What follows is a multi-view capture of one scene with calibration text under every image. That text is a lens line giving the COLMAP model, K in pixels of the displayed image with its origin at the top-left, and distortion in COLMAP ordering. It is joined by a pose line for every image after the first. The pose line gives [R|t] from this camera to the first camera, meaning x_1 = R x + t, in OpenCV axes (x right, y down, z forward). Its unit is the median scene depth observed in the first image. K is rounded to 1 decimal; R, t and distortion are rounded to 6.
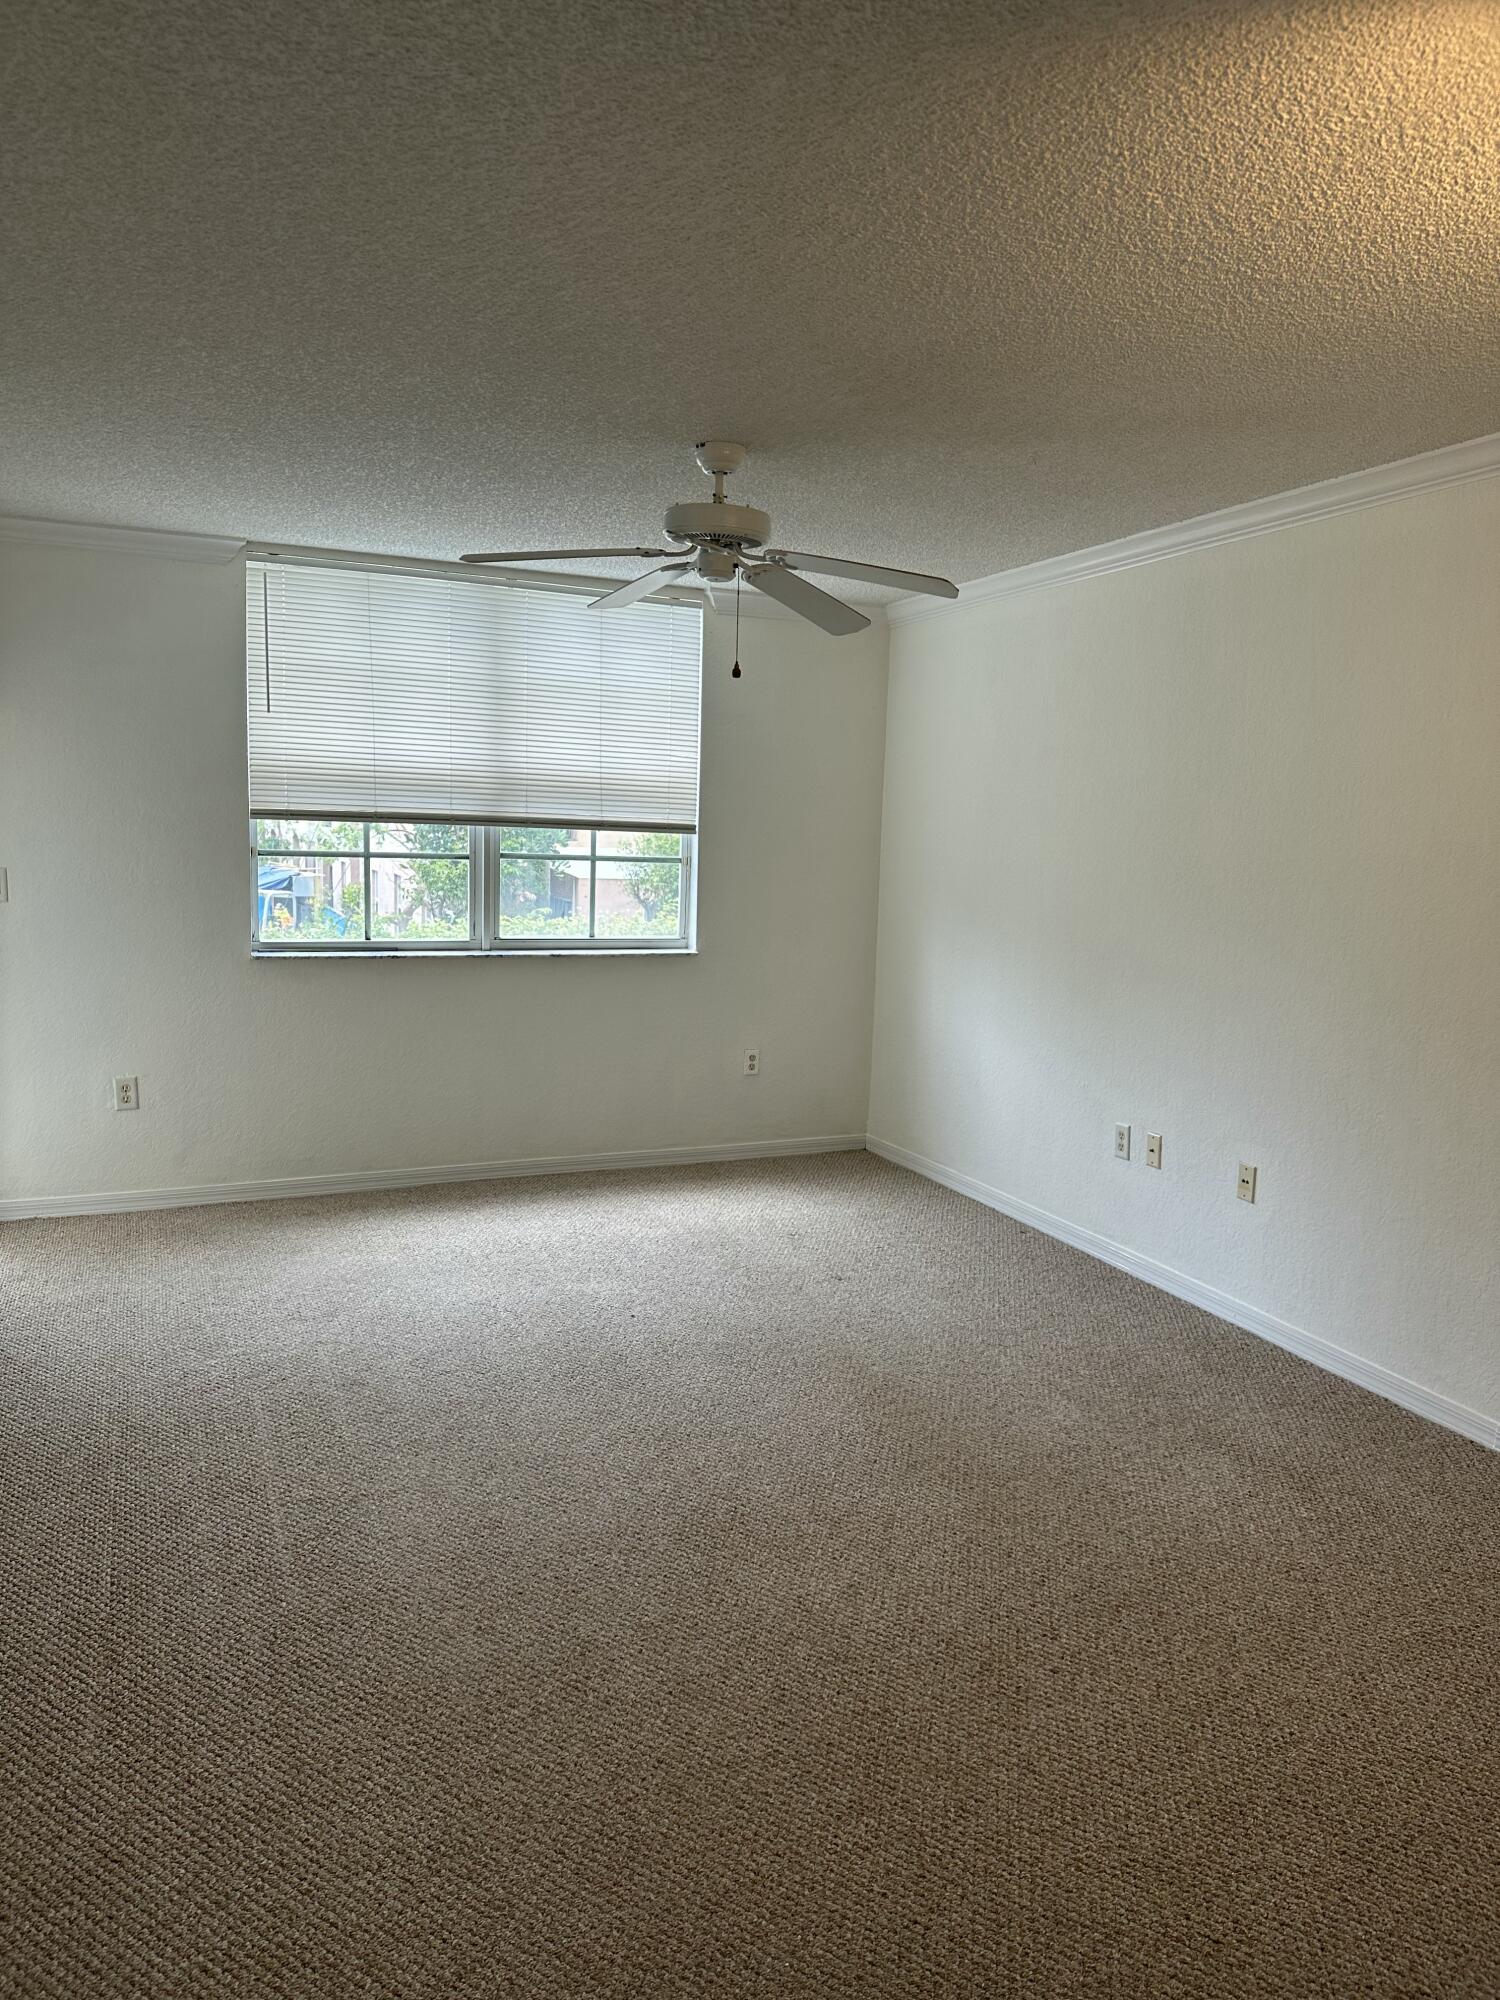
lens RADIAL K [[1368.3, 0, 750.0], [0, 1368.3, 1000.0], [0, 0, 1]] dist [-0.000414, -0.000155]
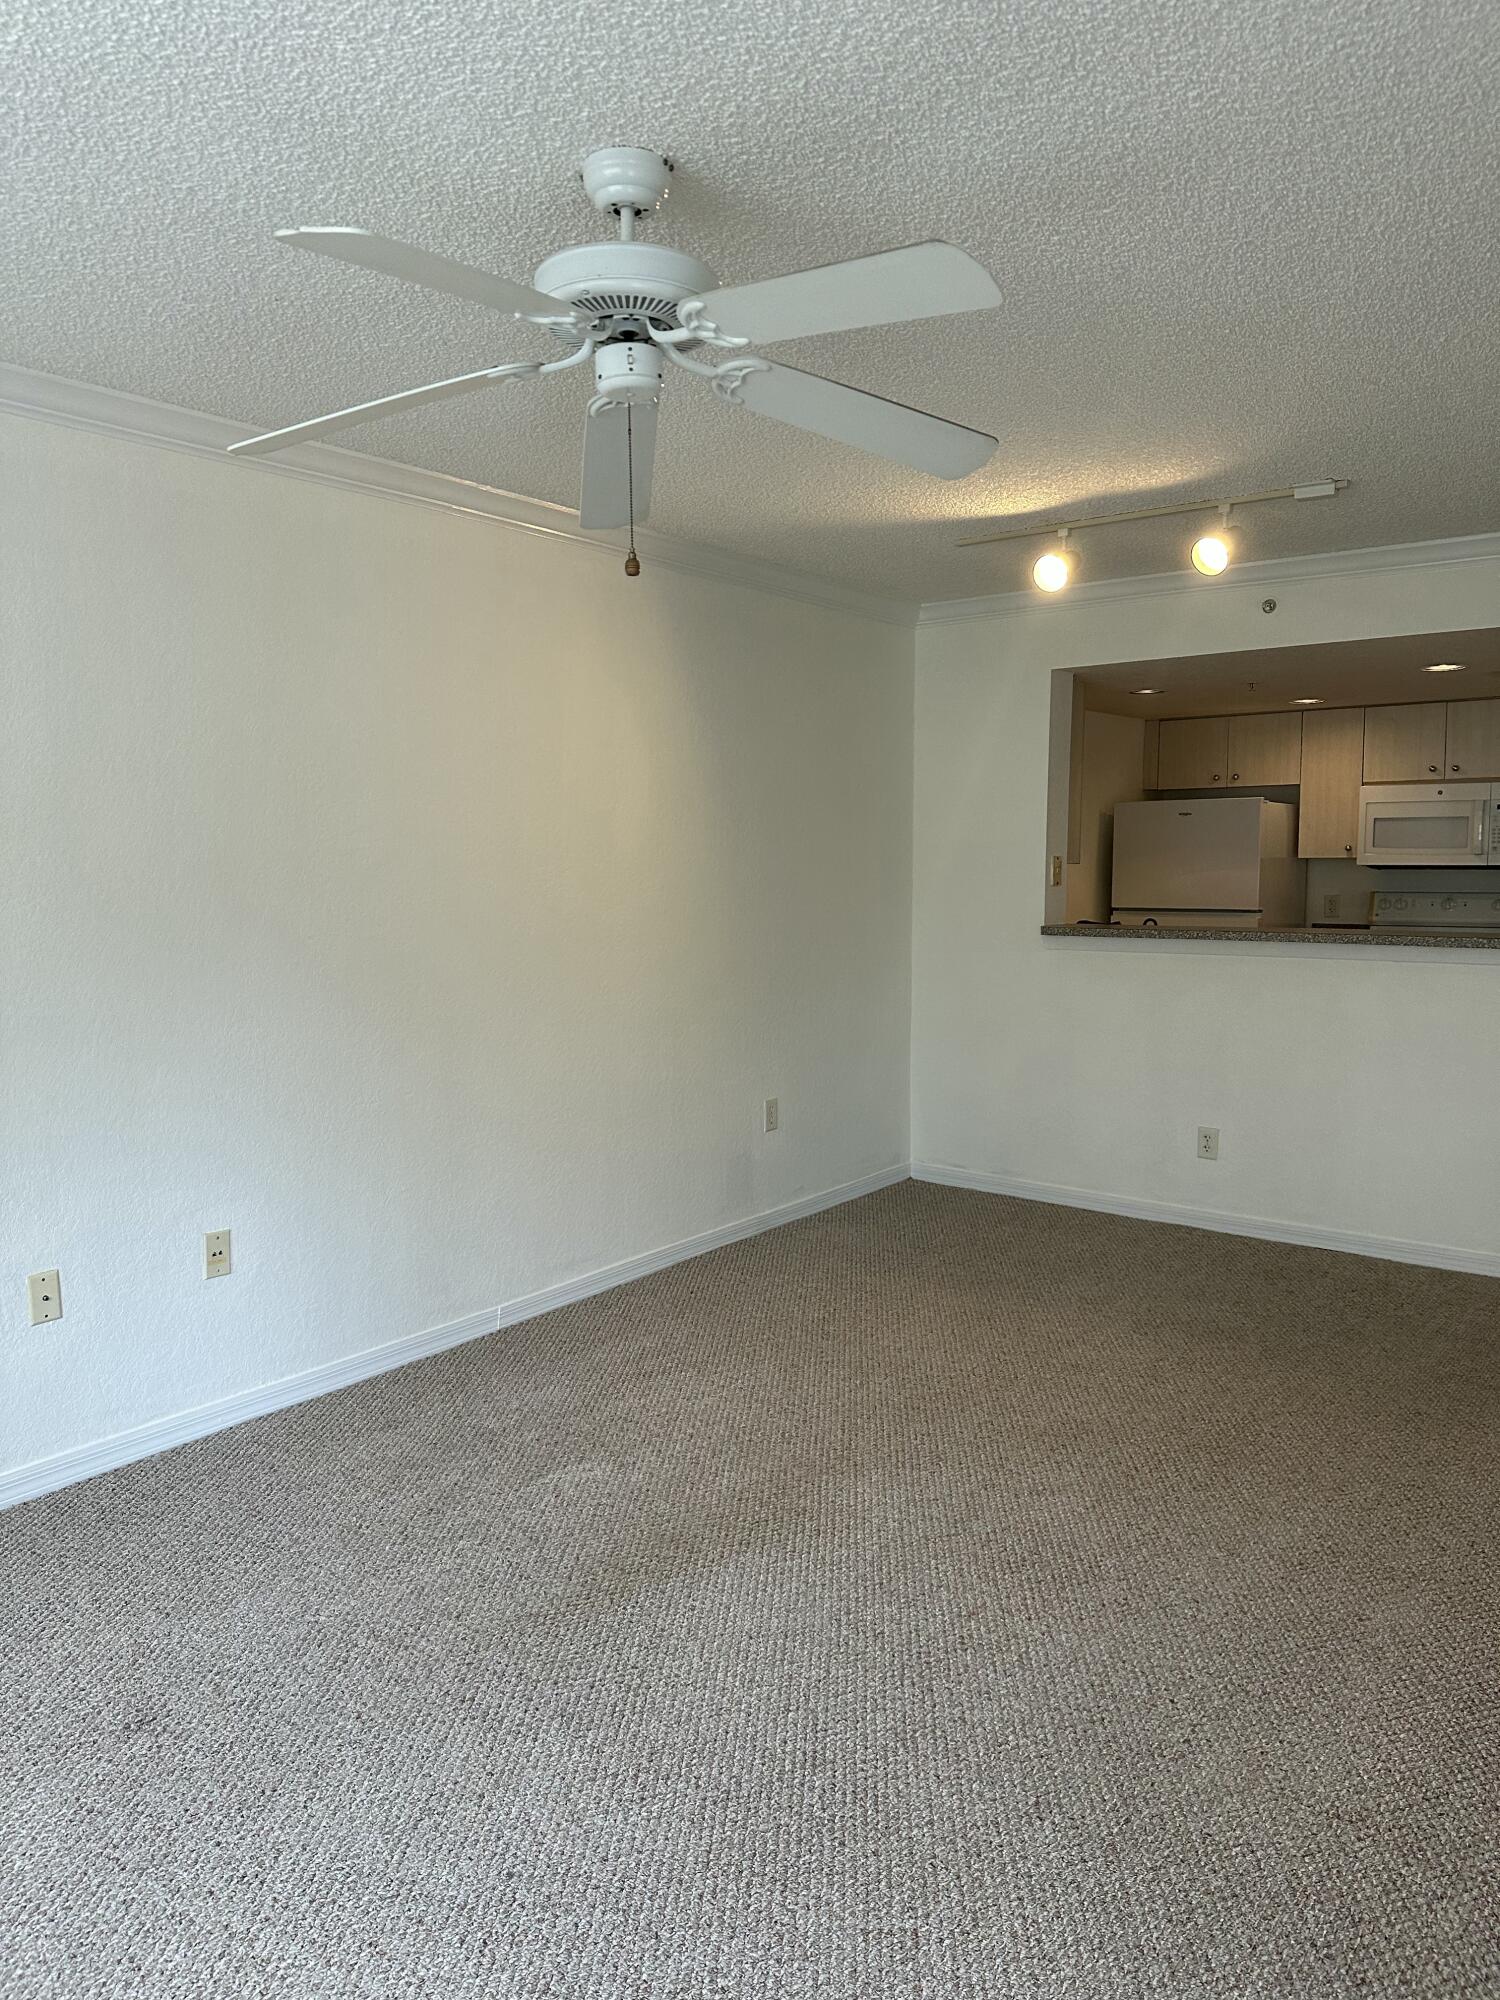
lens RADIAL K [[1431.3, 0, 750.0], [0, 1431.3, 1000.0], [0, 0, 1]] dist [0.000864, 0.000133]
pose [[-0.487132, -0.120895, 0.864920, -0.569598], [0.102032, 0.975712, 0.193846, -0.164435], [-0.867348, 0.182678, -0.462965, 1.216938]]
